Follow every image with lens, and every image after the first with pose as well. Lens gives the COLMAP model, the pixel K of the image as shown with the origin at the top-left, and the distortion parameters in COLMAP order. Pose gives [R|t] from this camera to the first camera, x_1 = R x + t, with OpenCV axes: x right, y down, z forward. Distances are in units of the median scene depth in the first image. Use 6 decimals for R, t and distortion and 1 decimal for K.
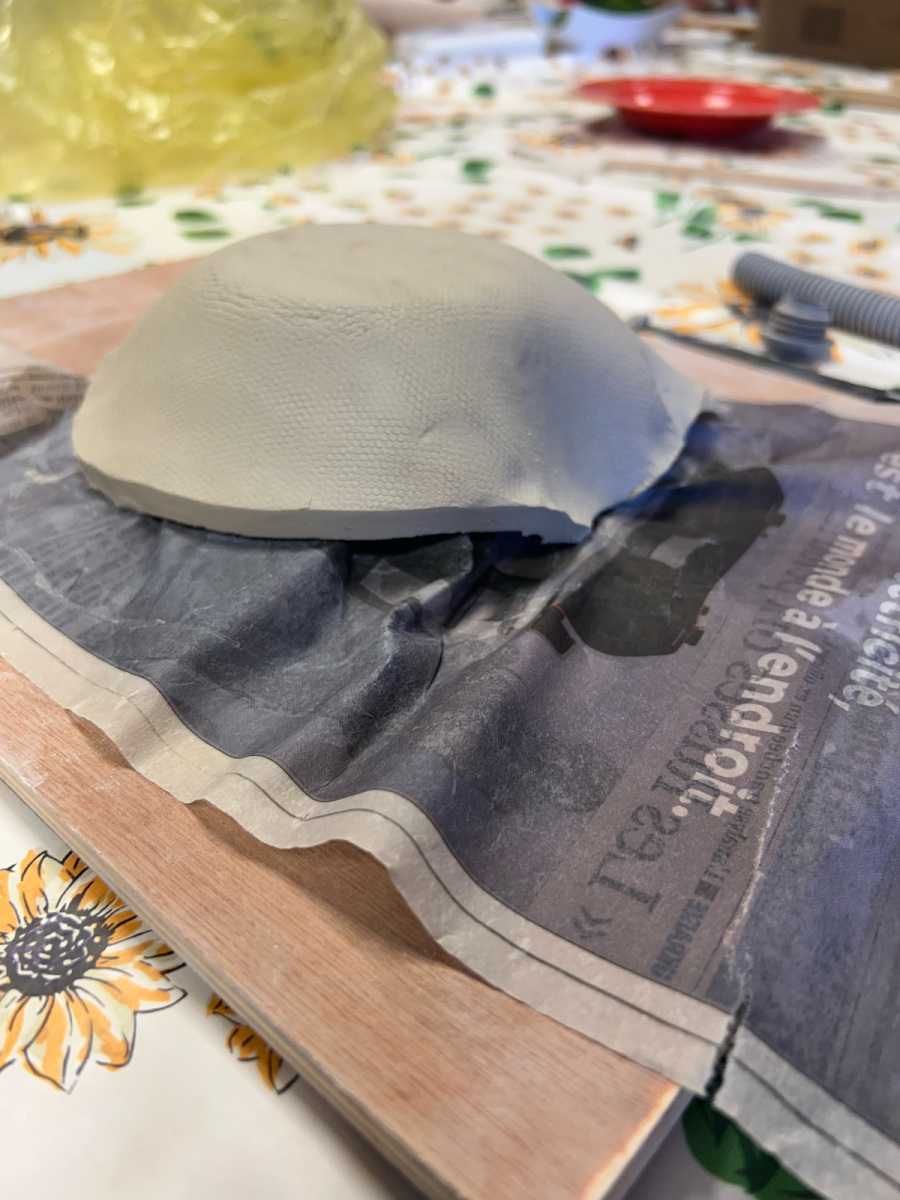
lens RADIAL K [[932.5, 0, 451.0], [0, 932.5, 601.1], [0, 0, 1]] dist [-0.013162, -0.008695]
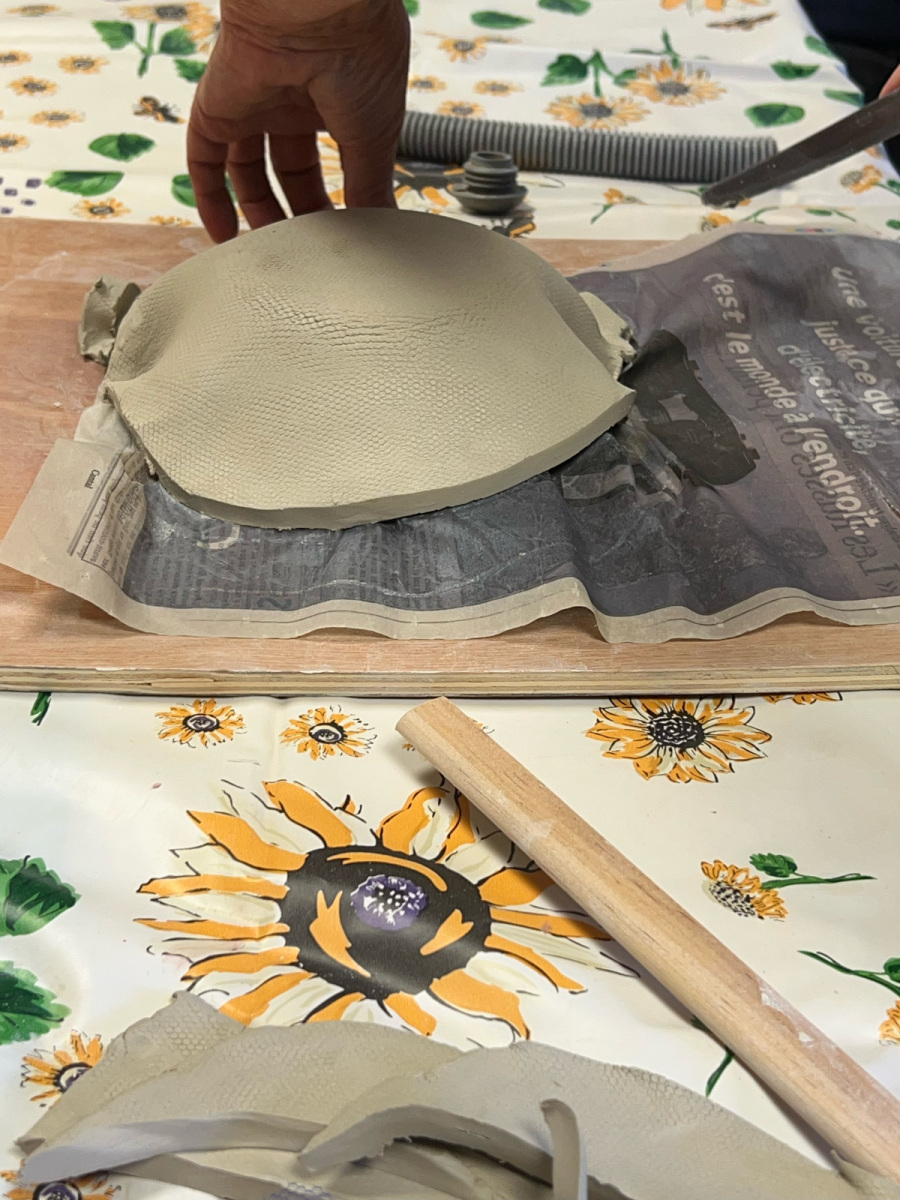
lens RADIAL K [[1888.3, 0, 449.6], [0, 1888.3, 599.8], [0, 0, 1]] dist [0.186257, 0.000000]
pose [[0.748863, -0.380819, 0.542385, -2.019149], [0.376318, 0.918022, 0.124983, -0.339124], [-0.545517, 0.110514, 0.830782, -1.326341]]
